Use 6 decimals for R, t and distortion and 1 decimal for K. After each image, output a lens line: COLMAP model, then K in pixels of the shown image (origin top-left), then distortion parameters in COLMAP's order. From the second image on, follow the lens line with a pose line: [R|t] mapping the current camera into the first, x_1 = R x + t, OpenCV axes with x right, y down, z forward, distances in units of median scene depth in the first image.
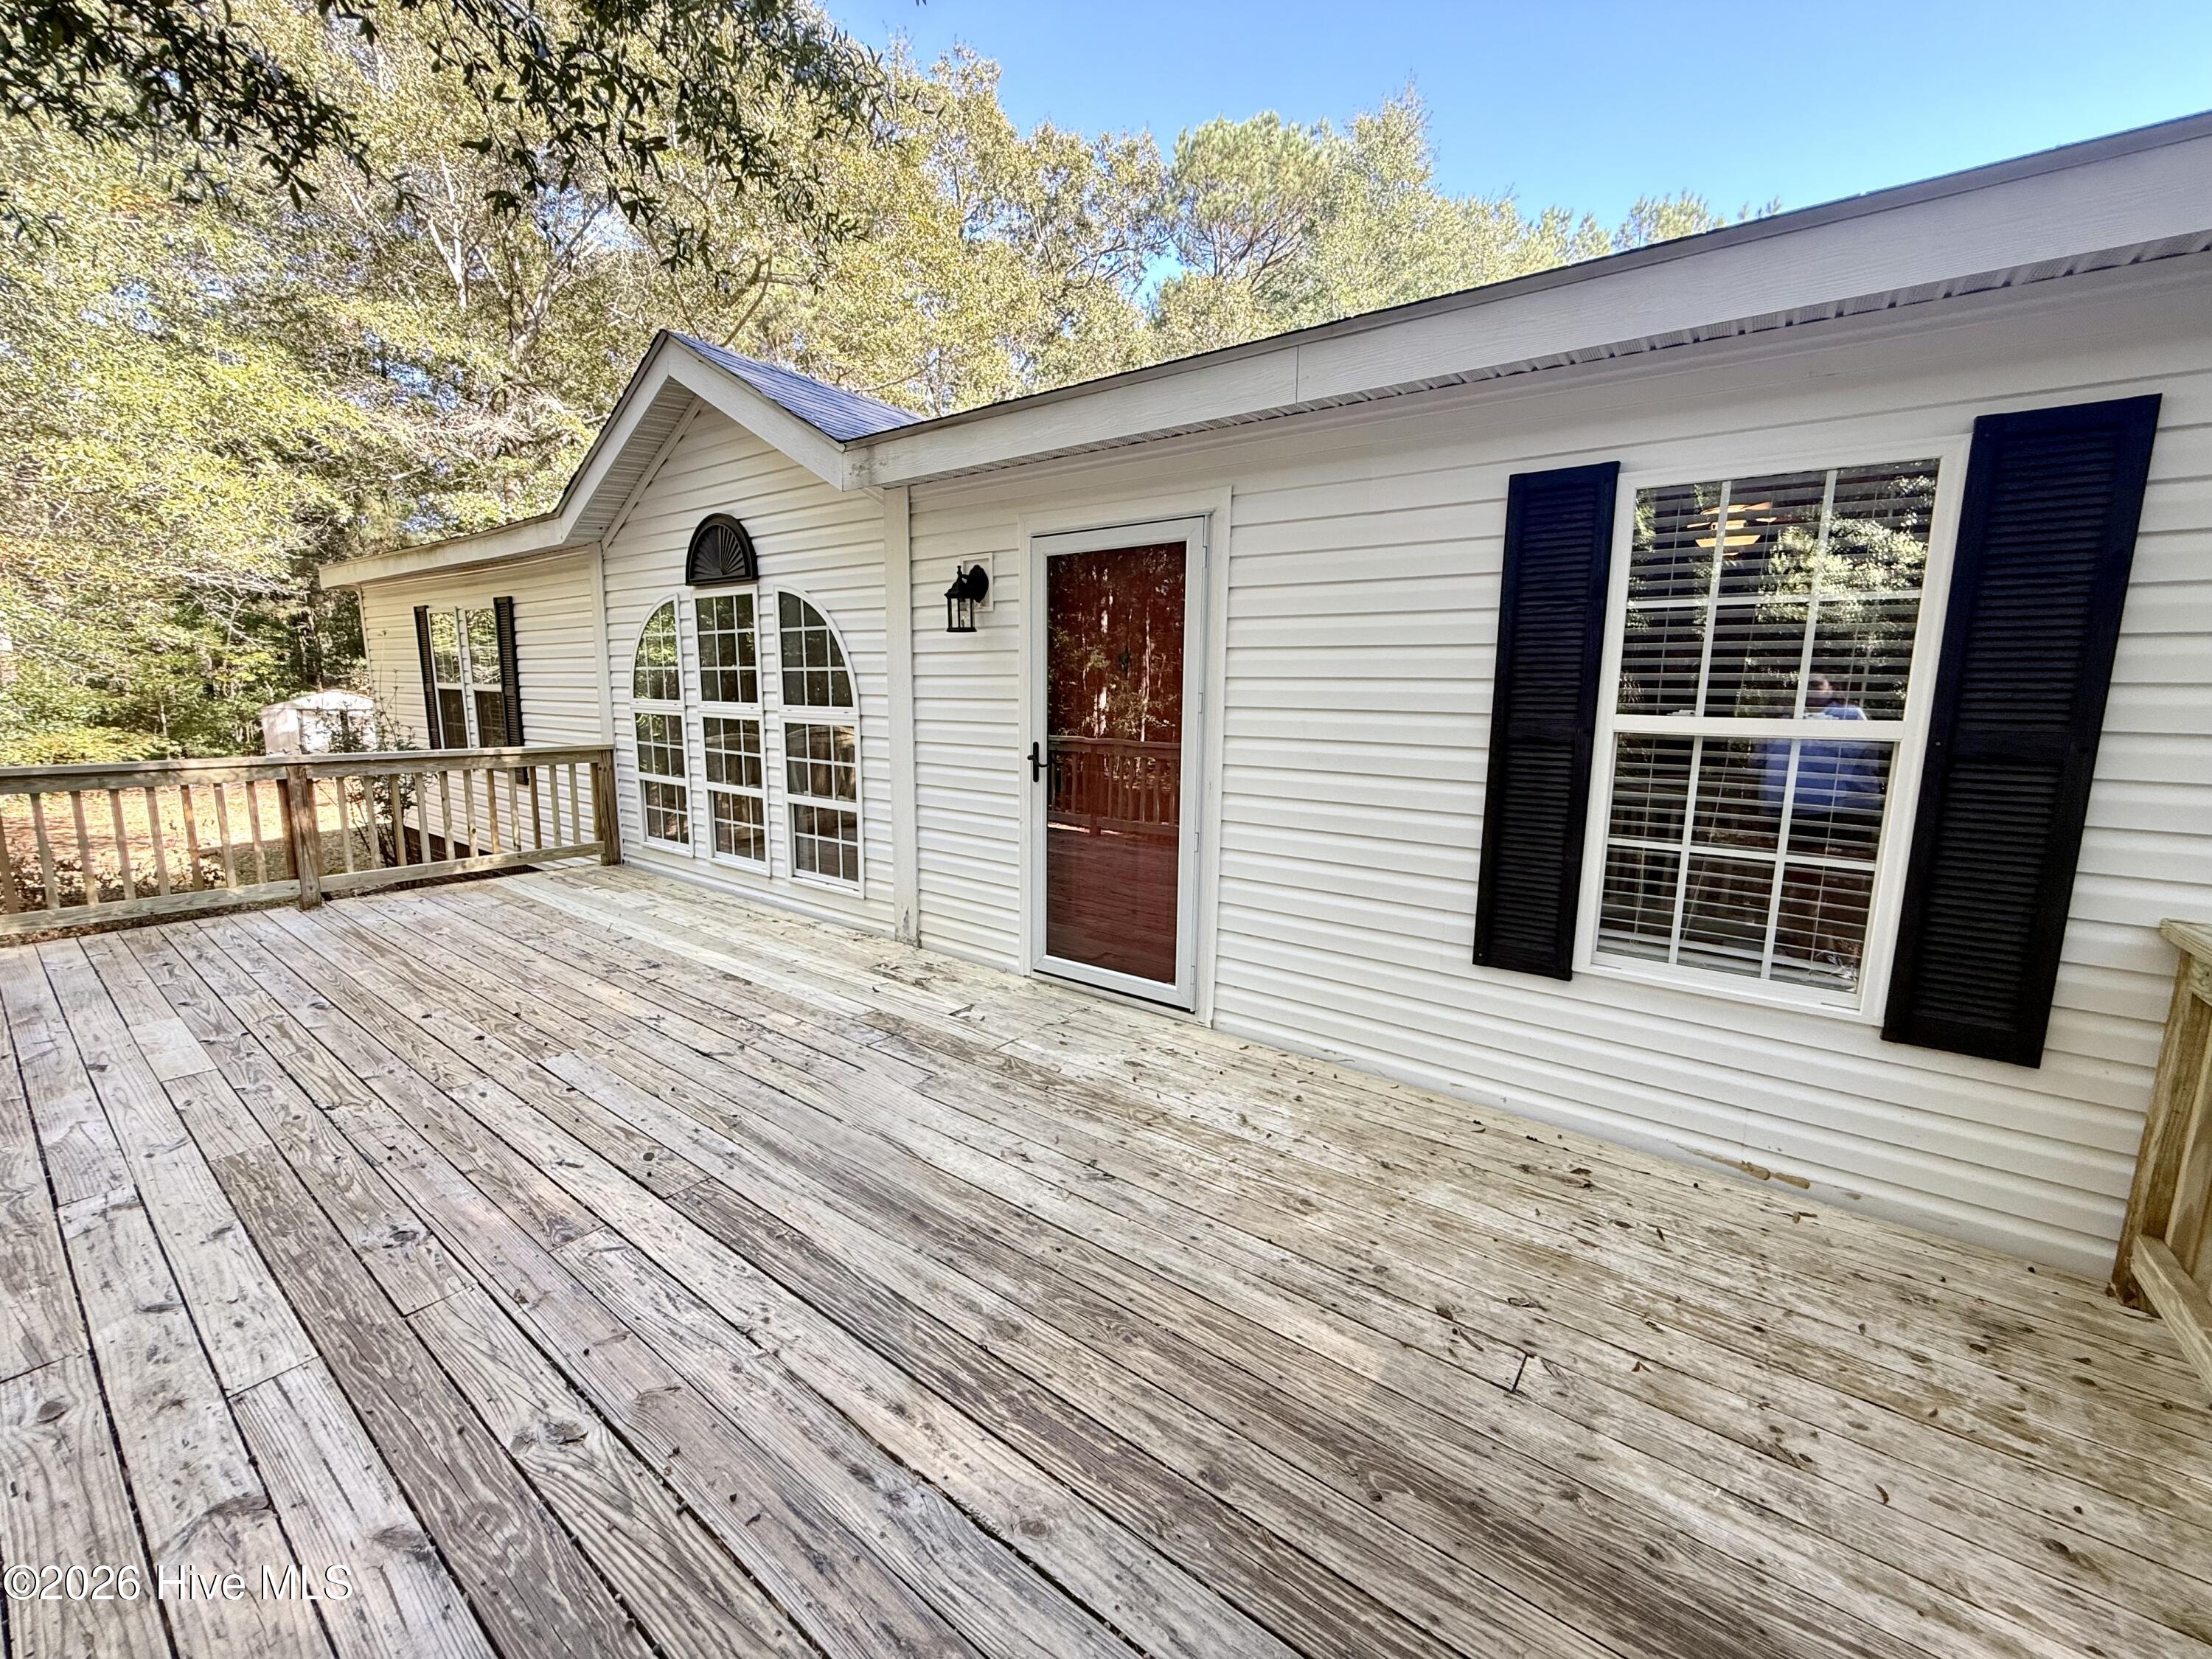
lens RADIAL K [[878.7, 0, 1107.8], [0, 878.7, 816.3], [0, 0, 1]] dist [0.002681, 0.000179]
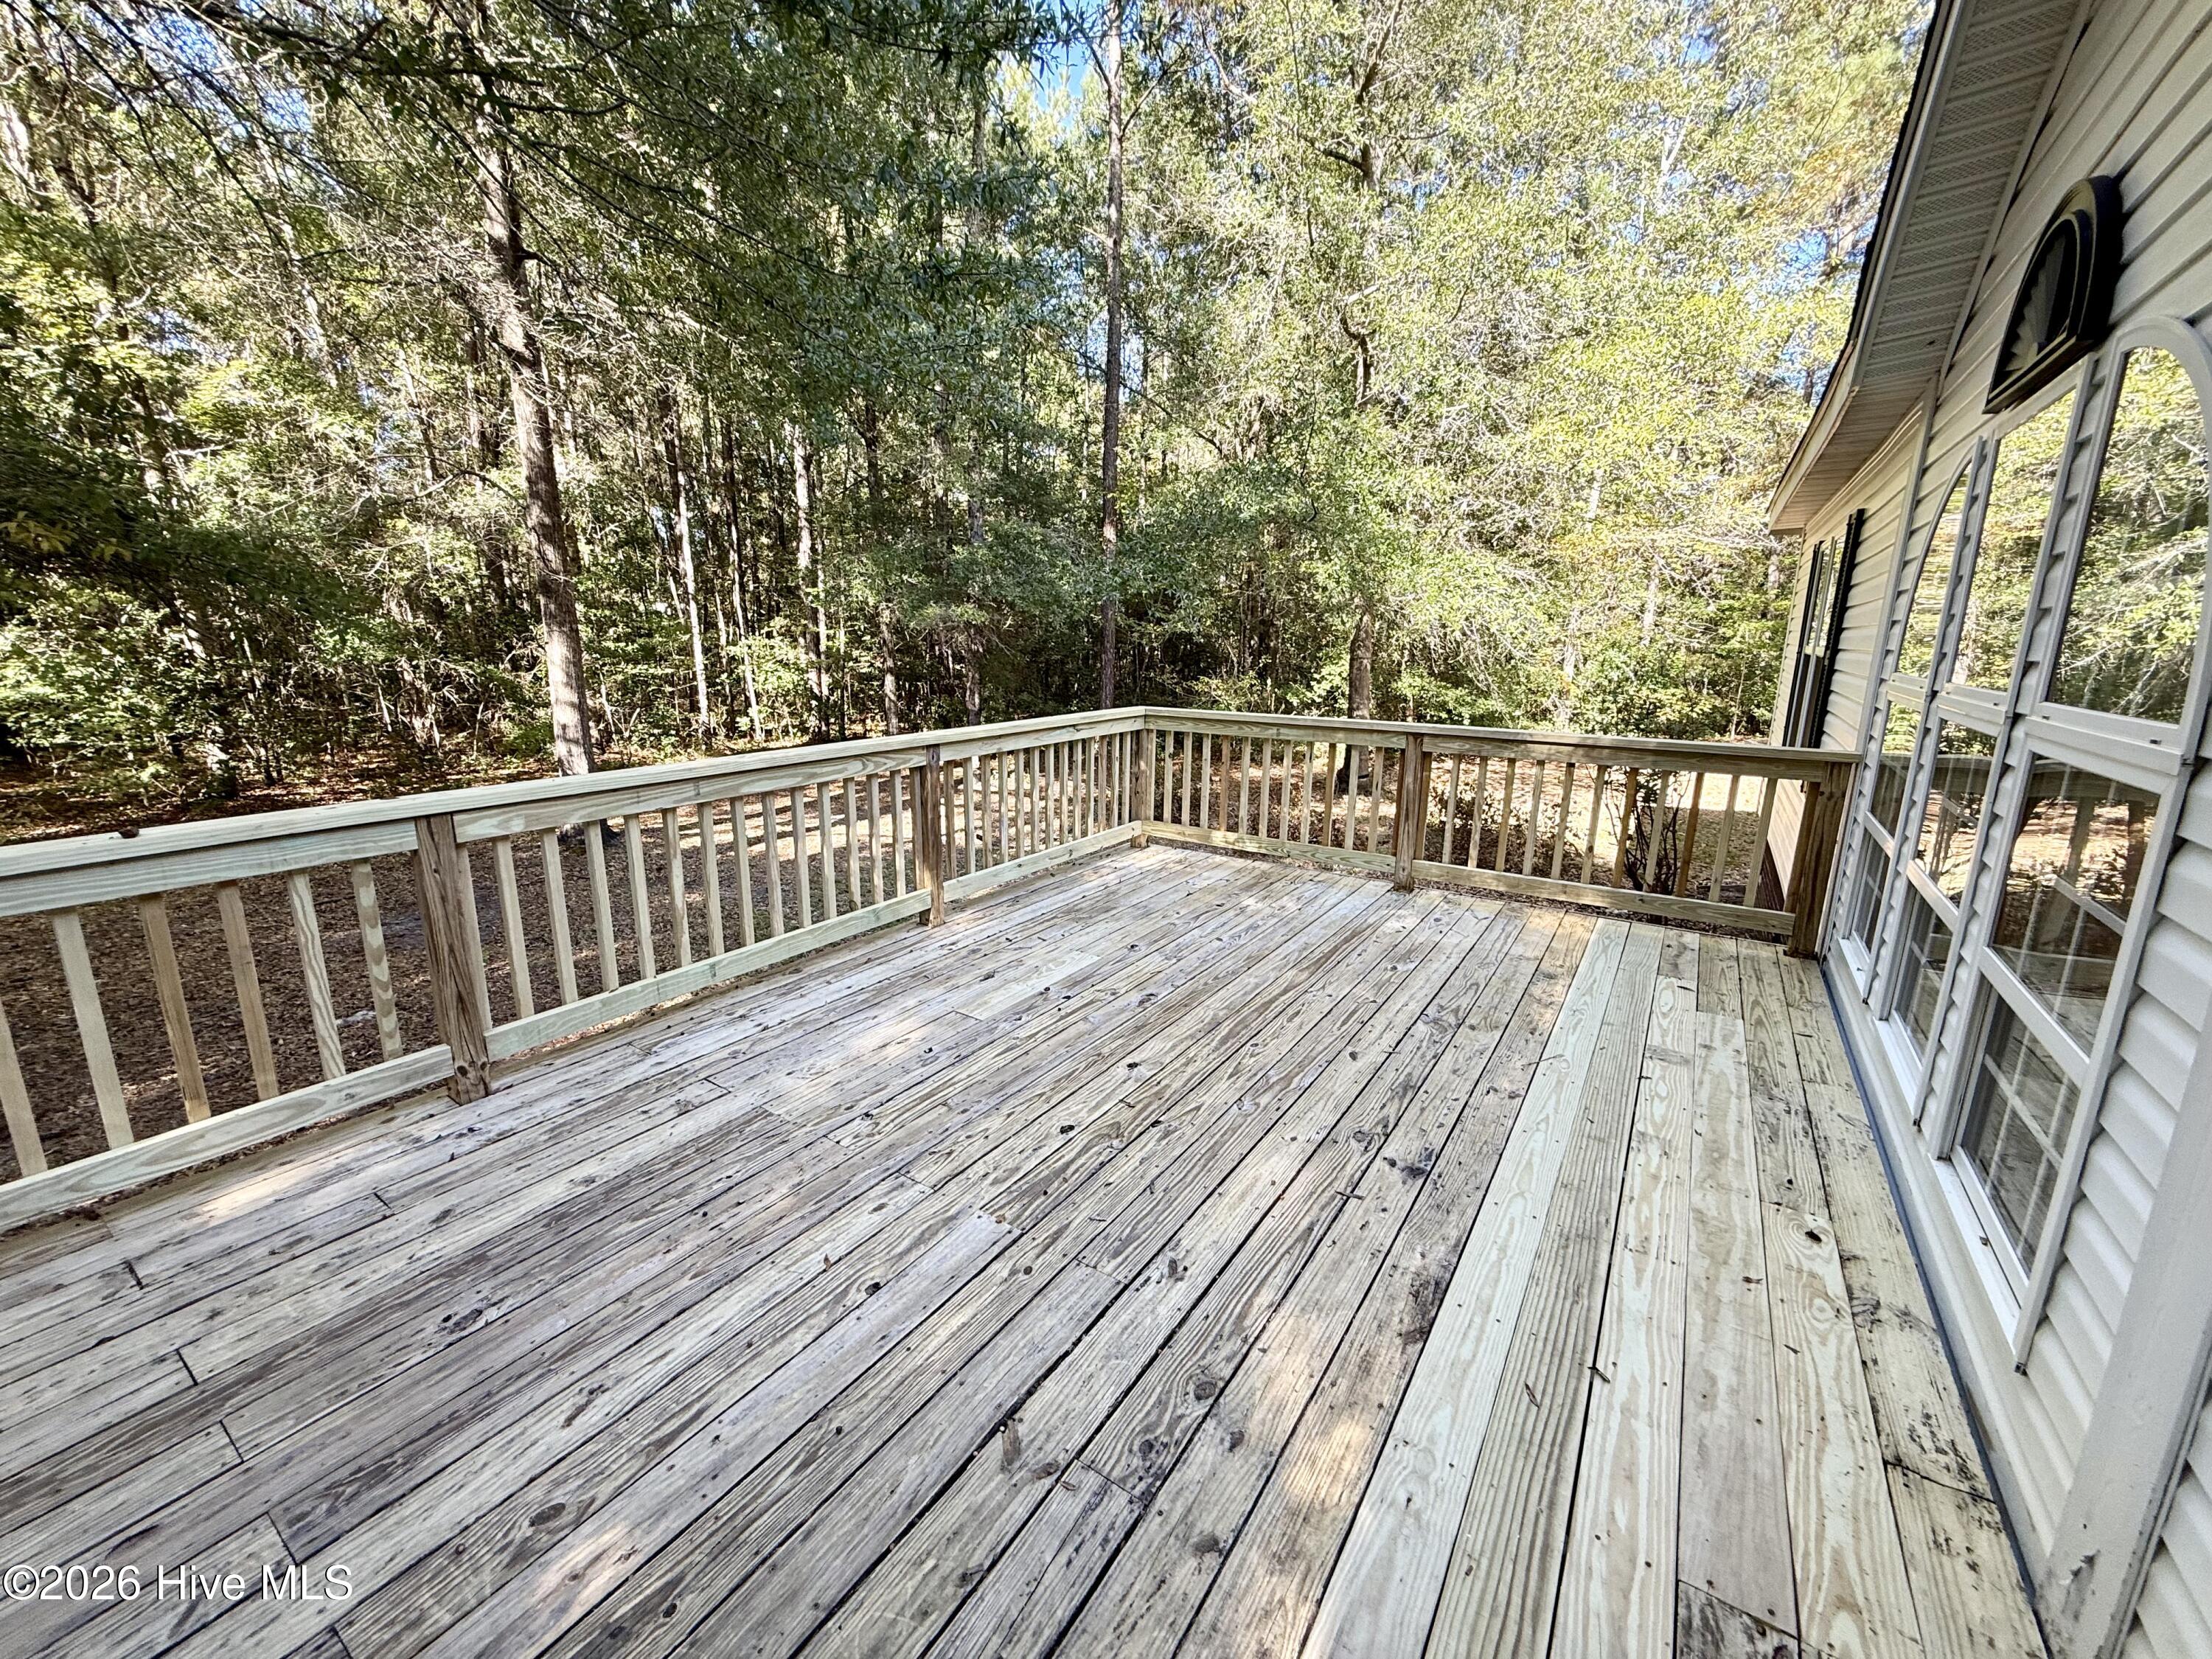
lens RADIAL K [[878.7, 0, 1100.4], [0, 878.7, 831.4], [0, 0, 1]] dist [0.002681, 0.000179]
pose [[0.038297, 0.207348, -0.977517, -0.045661], [-0.155490, 0.967556, 0.199143, -0.114459], [0.987095, 0.144368, 0.069296, 0.801066]]
